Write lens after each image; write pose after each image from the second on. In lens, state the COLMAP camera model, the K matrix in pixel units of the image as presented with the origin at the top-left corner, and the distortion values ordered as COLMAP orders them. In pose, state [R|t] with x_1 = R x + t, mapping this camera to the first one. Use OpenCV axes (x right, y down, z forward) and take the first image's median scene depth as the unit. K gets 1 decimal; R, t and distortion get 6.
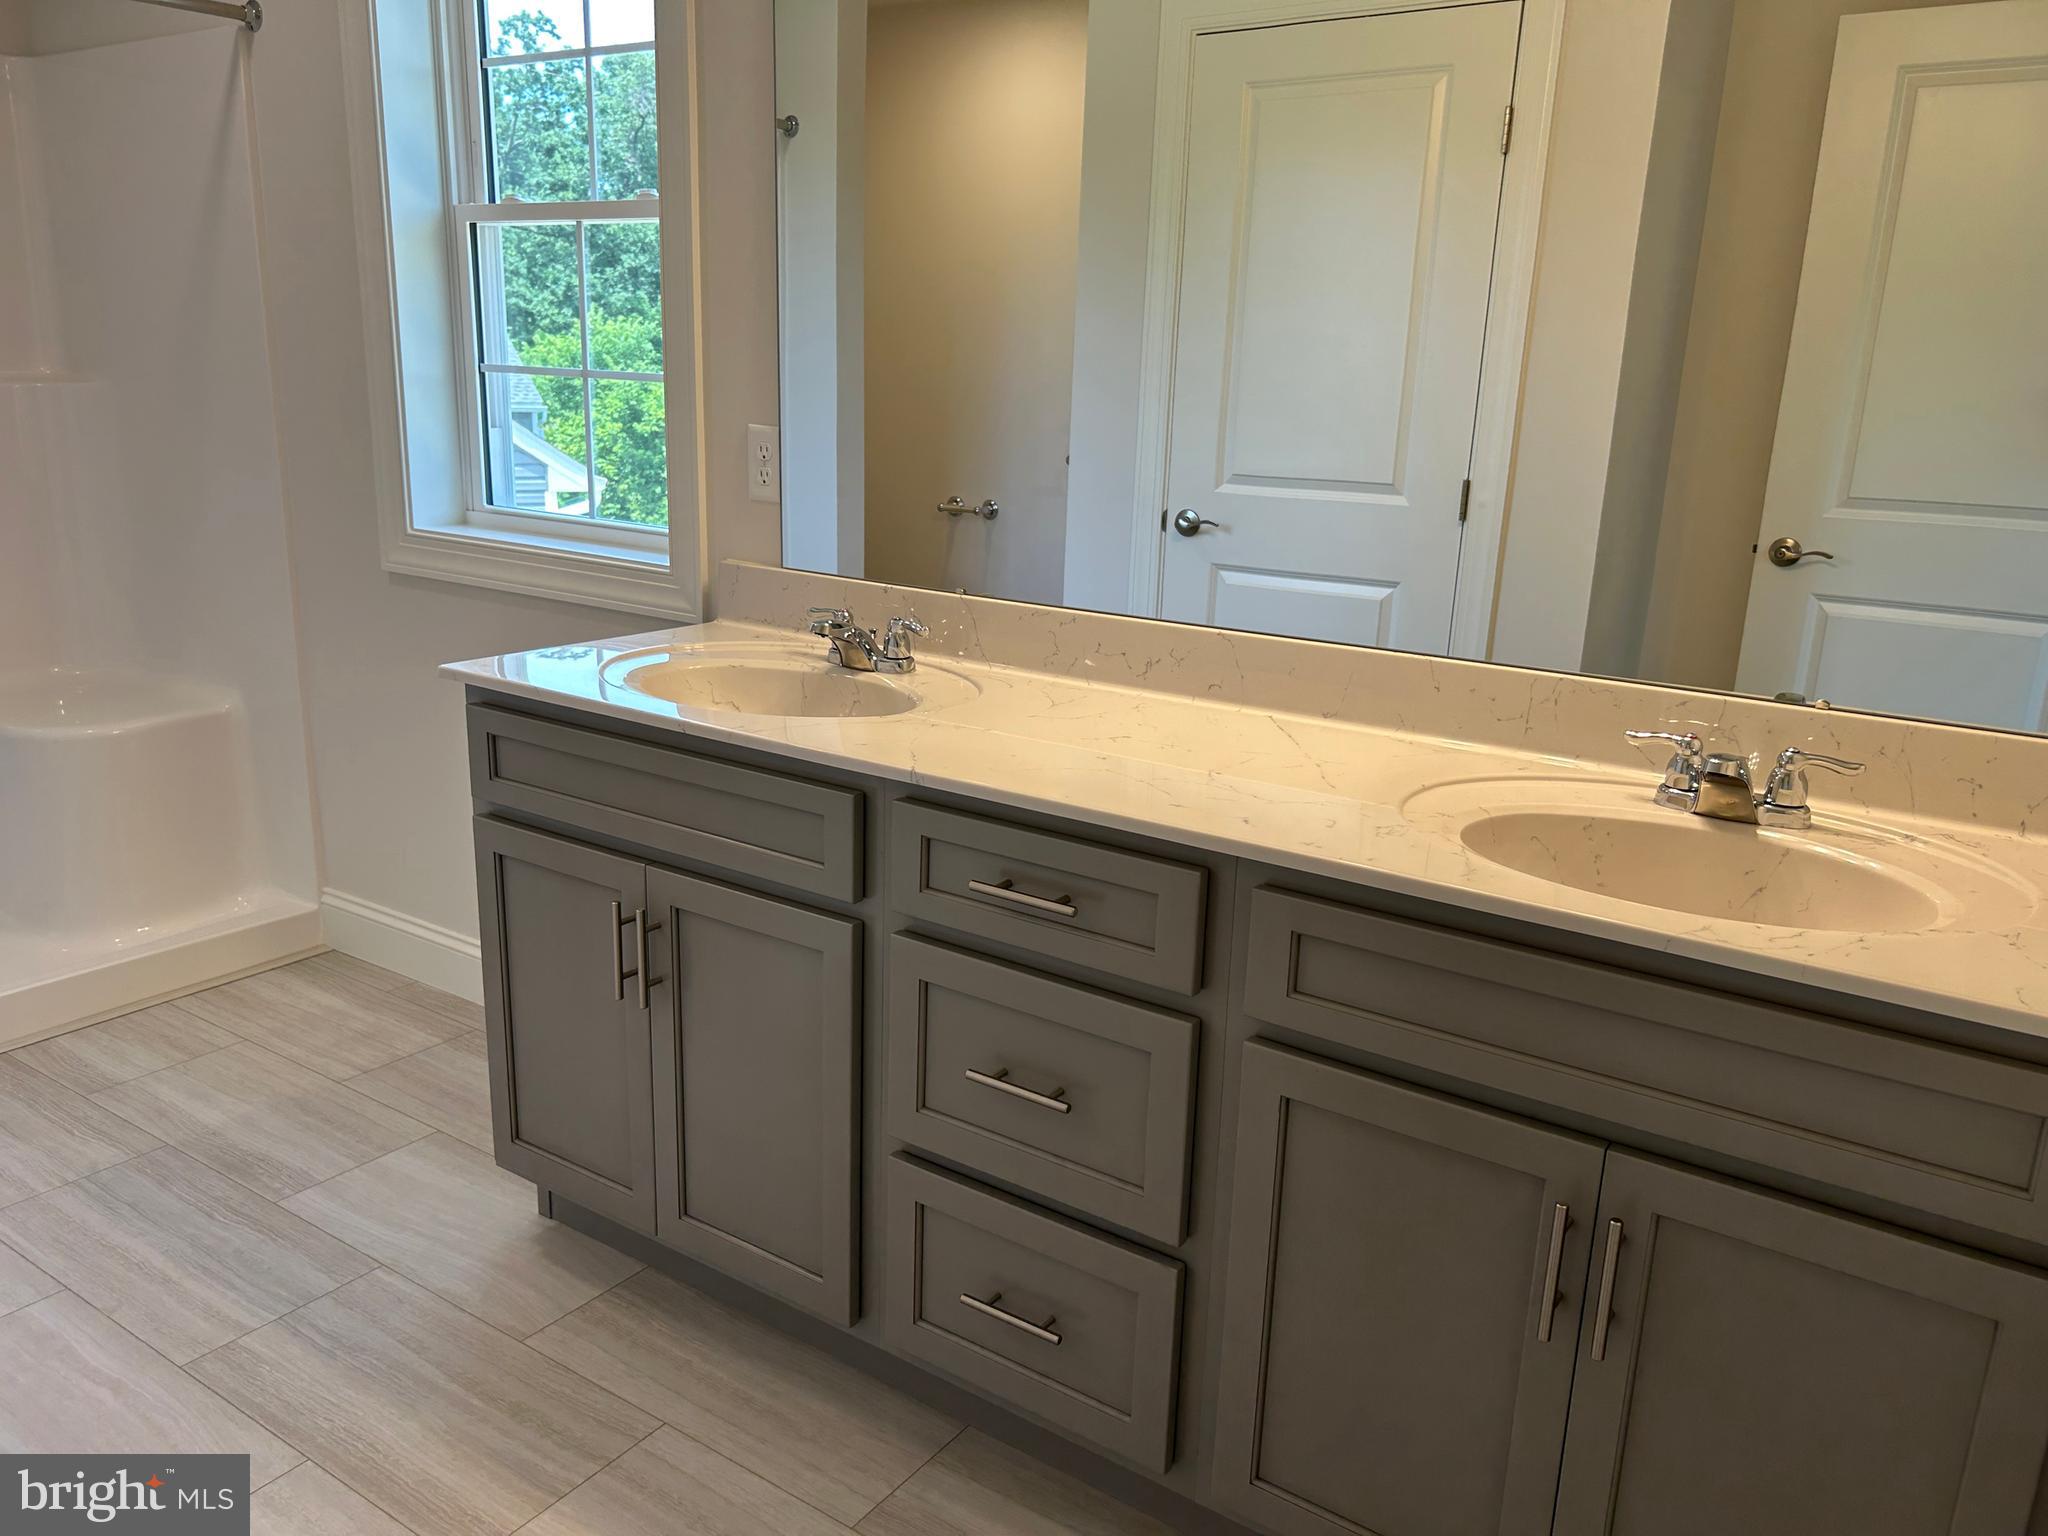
lens RADIAL K [[1540.3, 0, 1019.8], [0, 1540.3, 765.8], [0, 0, 1]] dist [0.066060, -0.074241]
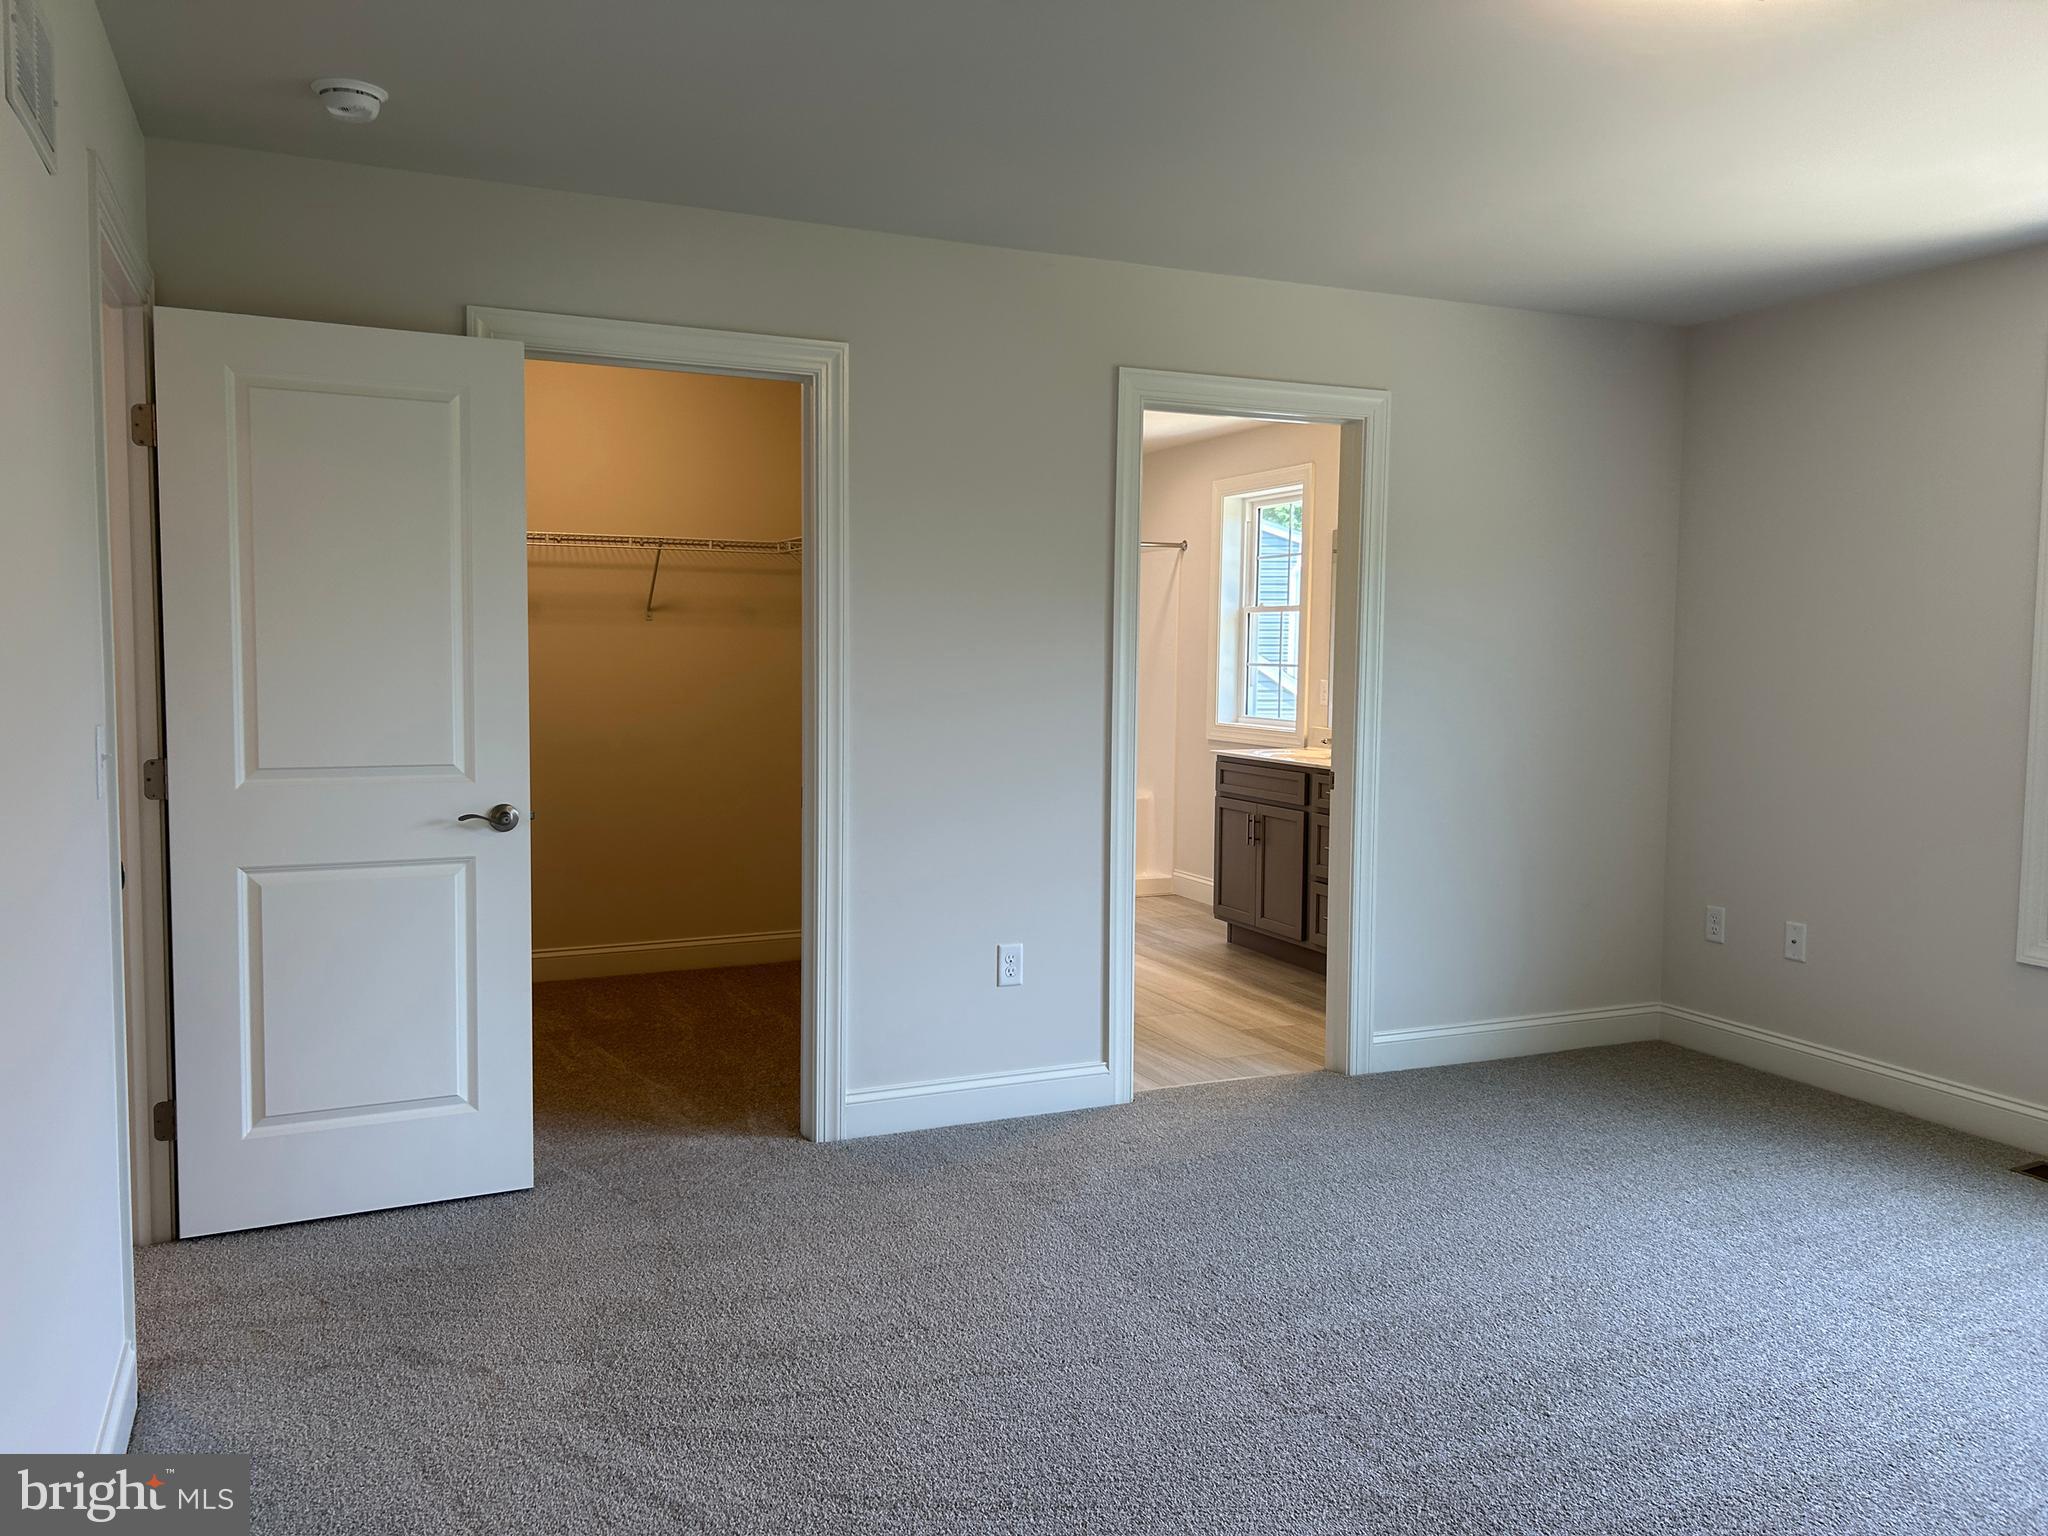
lens RADIAL K [[1540.3, 0, 1019.8], [0, 1540.3, 765.8], [0, 0, 1]] dist [0.066060, -0.074241]
pose [[0.854004, 0.020302, -0.519871, 0.719002], [-0.120888, 0.979633, -0.160329, 0.396783], [0.506028, 0.199768, 0.839064, -1.422119]]
